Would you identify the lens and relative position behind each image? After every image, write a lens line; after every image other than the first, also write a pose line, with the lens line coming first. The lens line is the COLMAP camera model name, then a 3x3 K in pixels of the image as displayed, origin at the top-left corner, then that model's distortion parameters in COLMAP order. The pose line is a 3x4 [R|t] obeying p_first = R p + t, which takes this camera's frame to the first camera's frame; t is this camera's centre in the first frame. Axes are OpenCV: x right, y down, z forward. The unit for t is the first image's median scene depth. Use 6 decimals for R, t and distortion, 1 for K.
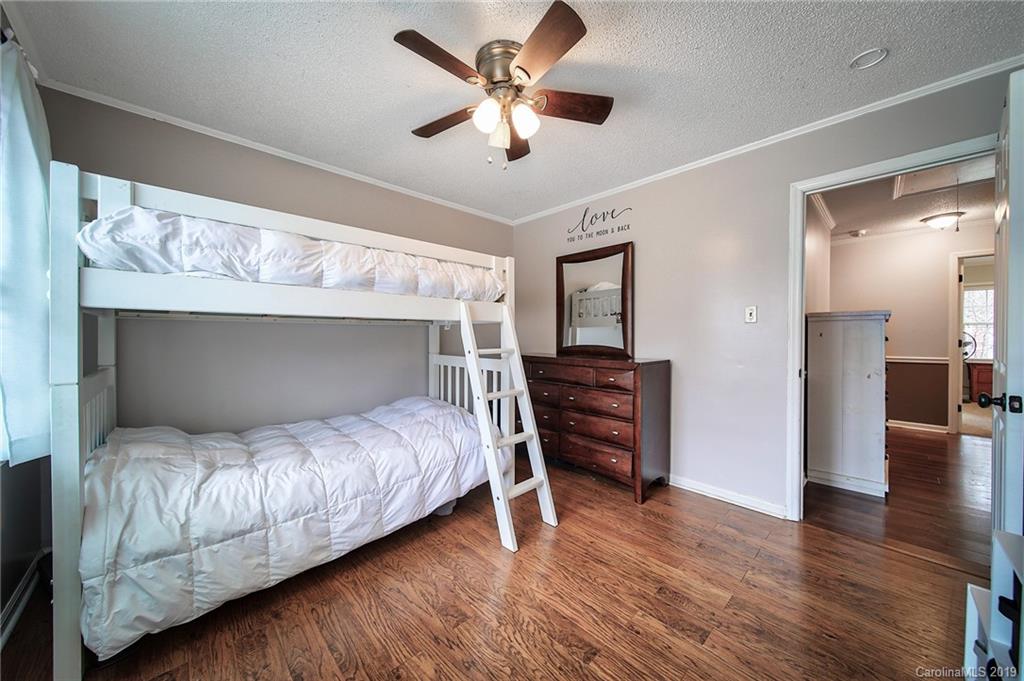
lens RADIAL K [[356.3, 0, 510.3], [0, 356.3, 337.3], [0, 0, 1]] dist [-0.000123, -0.000058]
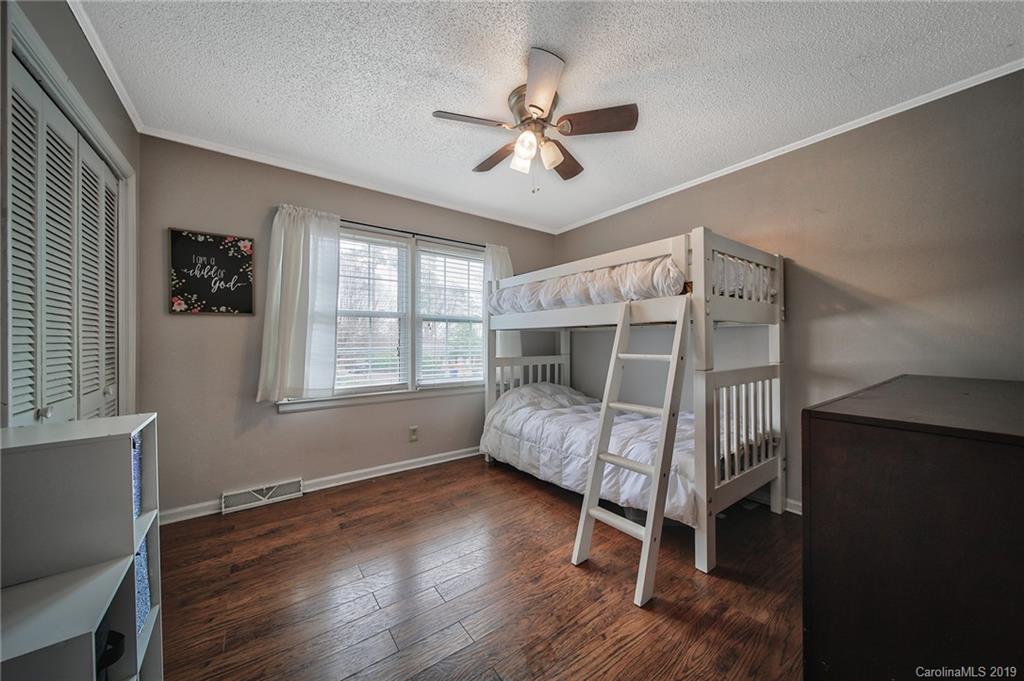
lens RADIAL K [[356.3, 0, 510.3], [0, 356.3, 337.3], [0, 0, 1]] dist [-0.000123, -0.000058]
pose [[-0.132963, -0.012651, -0.991040, 1.025994], [-0.005459, 0.999913, -0.012032, 0.005701], [0.991106, 0.003811, -0.133020, 0.987489]]
